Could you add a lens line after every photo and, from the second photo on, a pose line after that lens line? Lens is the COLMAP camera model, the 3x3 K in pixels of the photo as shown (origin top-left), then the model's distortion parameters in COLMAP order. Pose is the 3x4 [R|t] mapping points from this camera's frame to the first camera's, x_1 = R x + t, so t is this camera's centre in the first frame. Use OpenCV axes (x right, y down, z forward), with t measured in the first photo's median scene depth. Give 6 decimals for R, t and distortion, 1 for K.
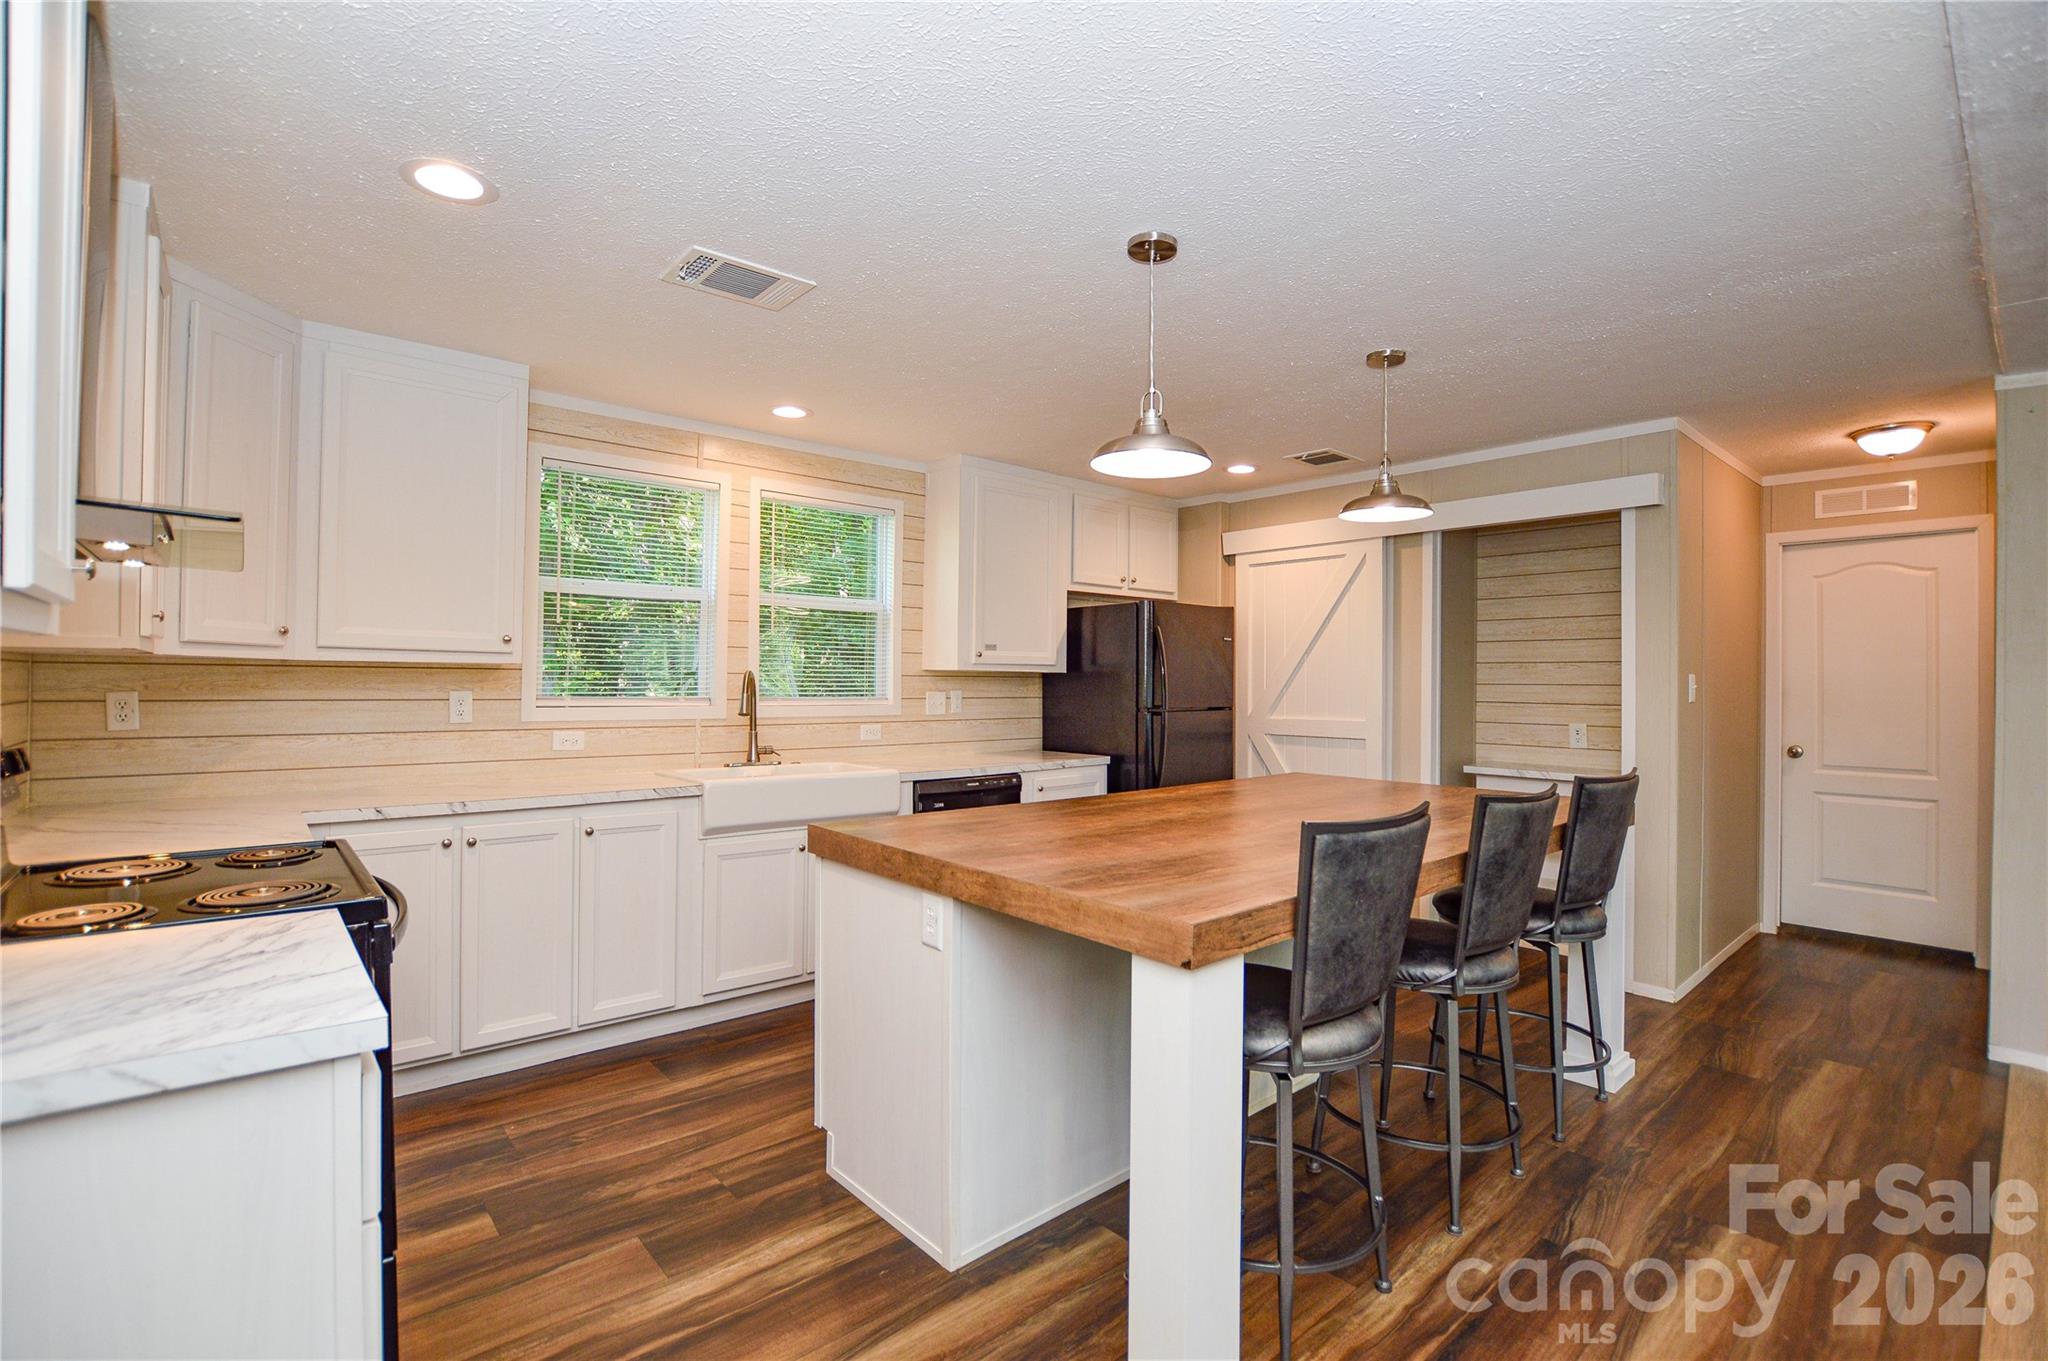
lens RADIAL K [[924.0, 0, 1024.0], [0, 924.0, 680.5], [0, 0, 1]] dist [-0.029646, 0.000123]
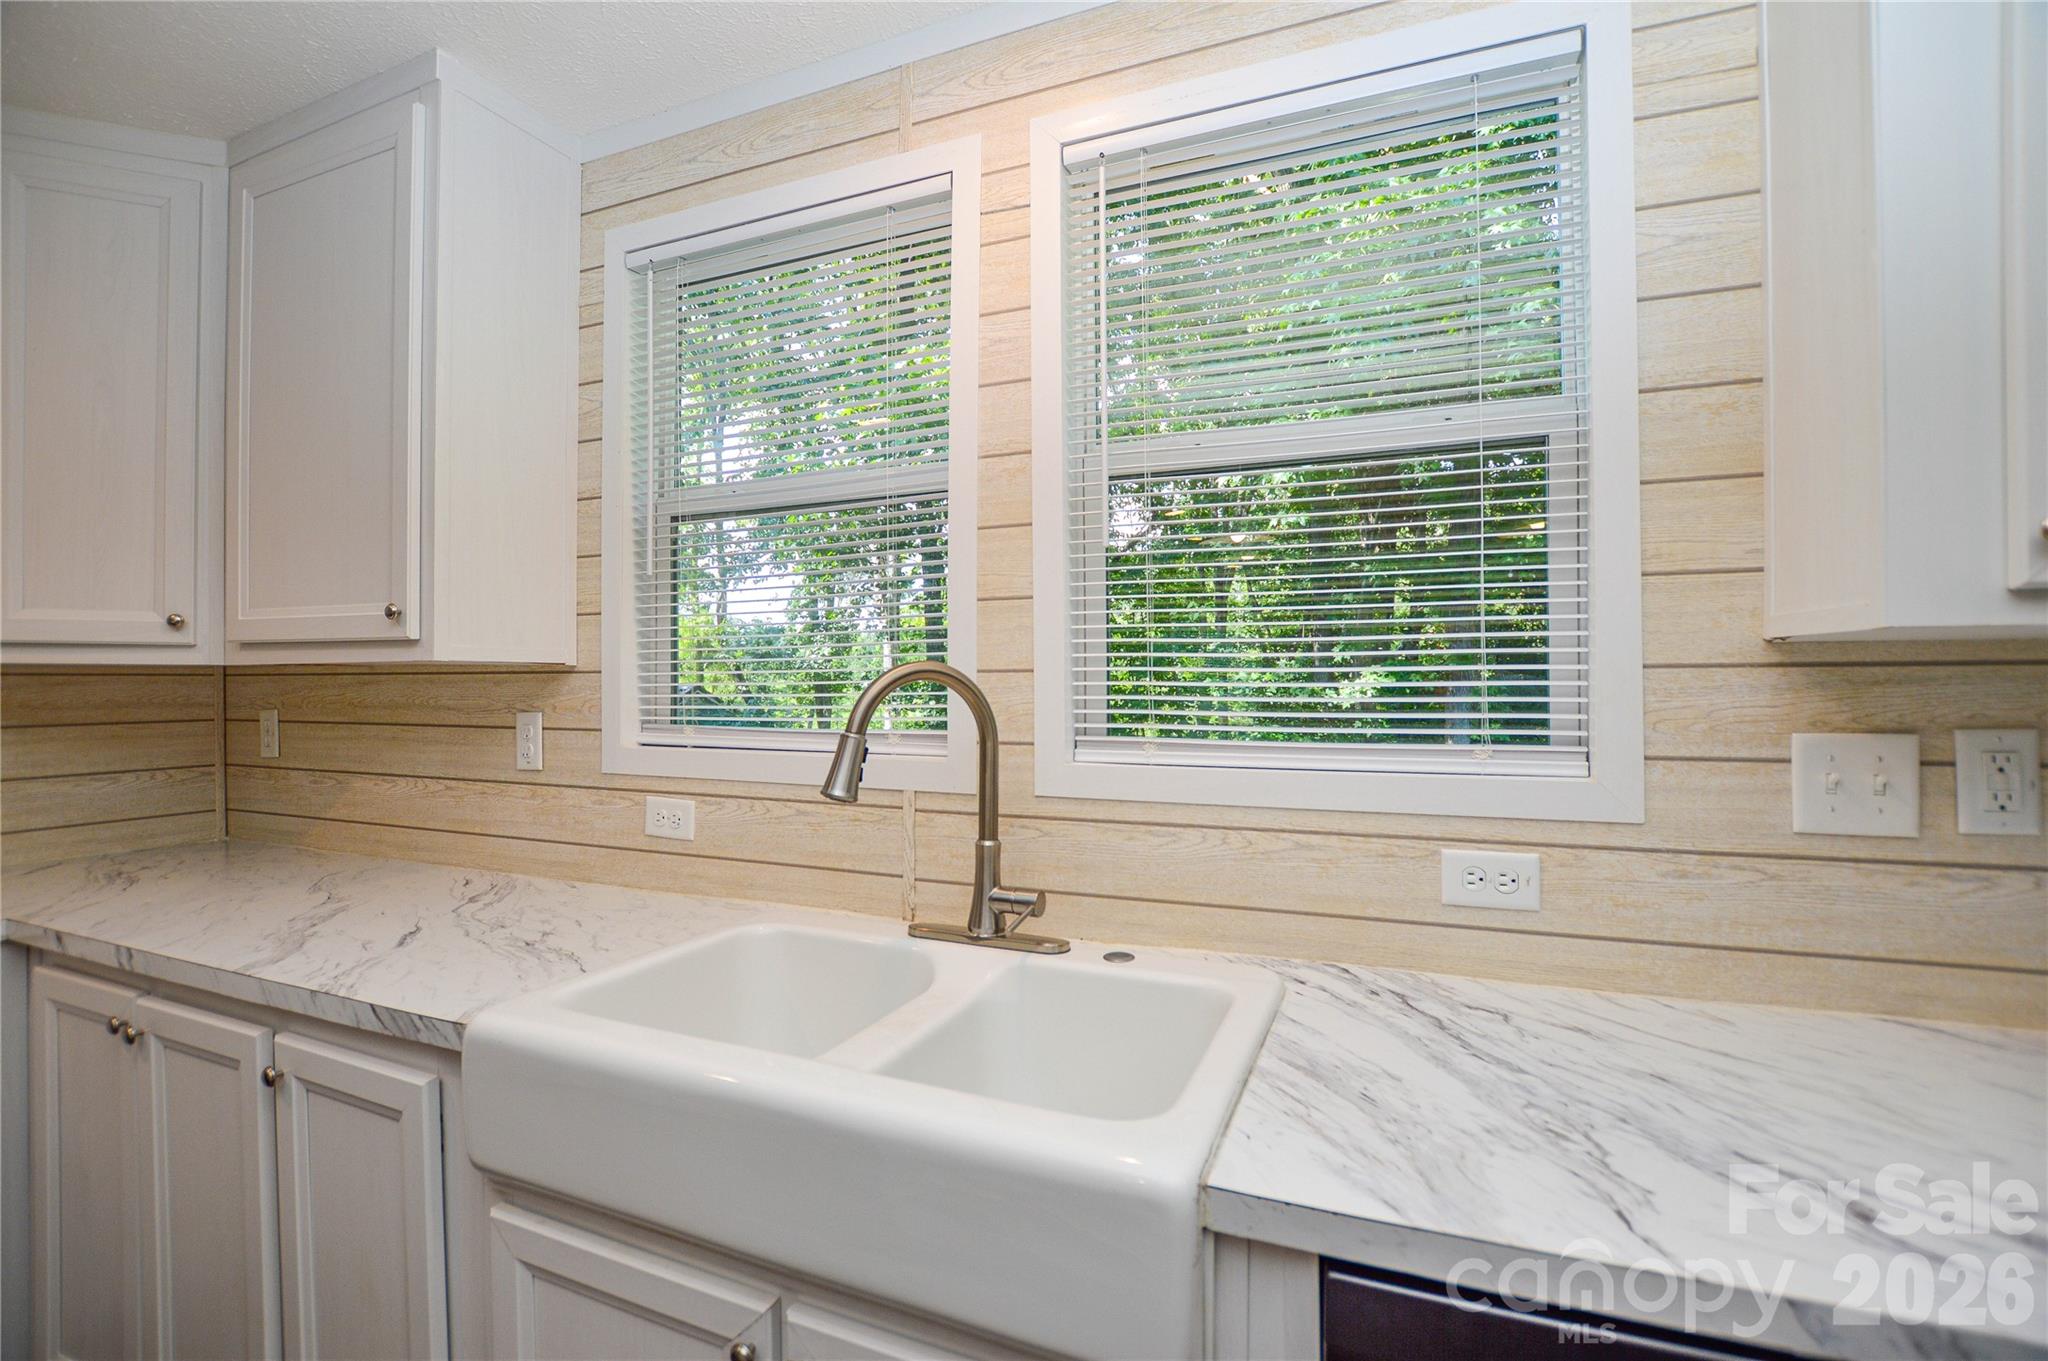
lens RADIAL K [[924.0, 0, 1024.0], [0, 924.0, 680.5], [0, 0, 1]] dist [-0.029646, 0.000123]
pose [[0.432389, -0.006148, -0.901666, 0.017688], [0.011713, 0.999931, -0.001201, -0.003159], [0.901611, -0.010042, 0.432431, 0.770964]]
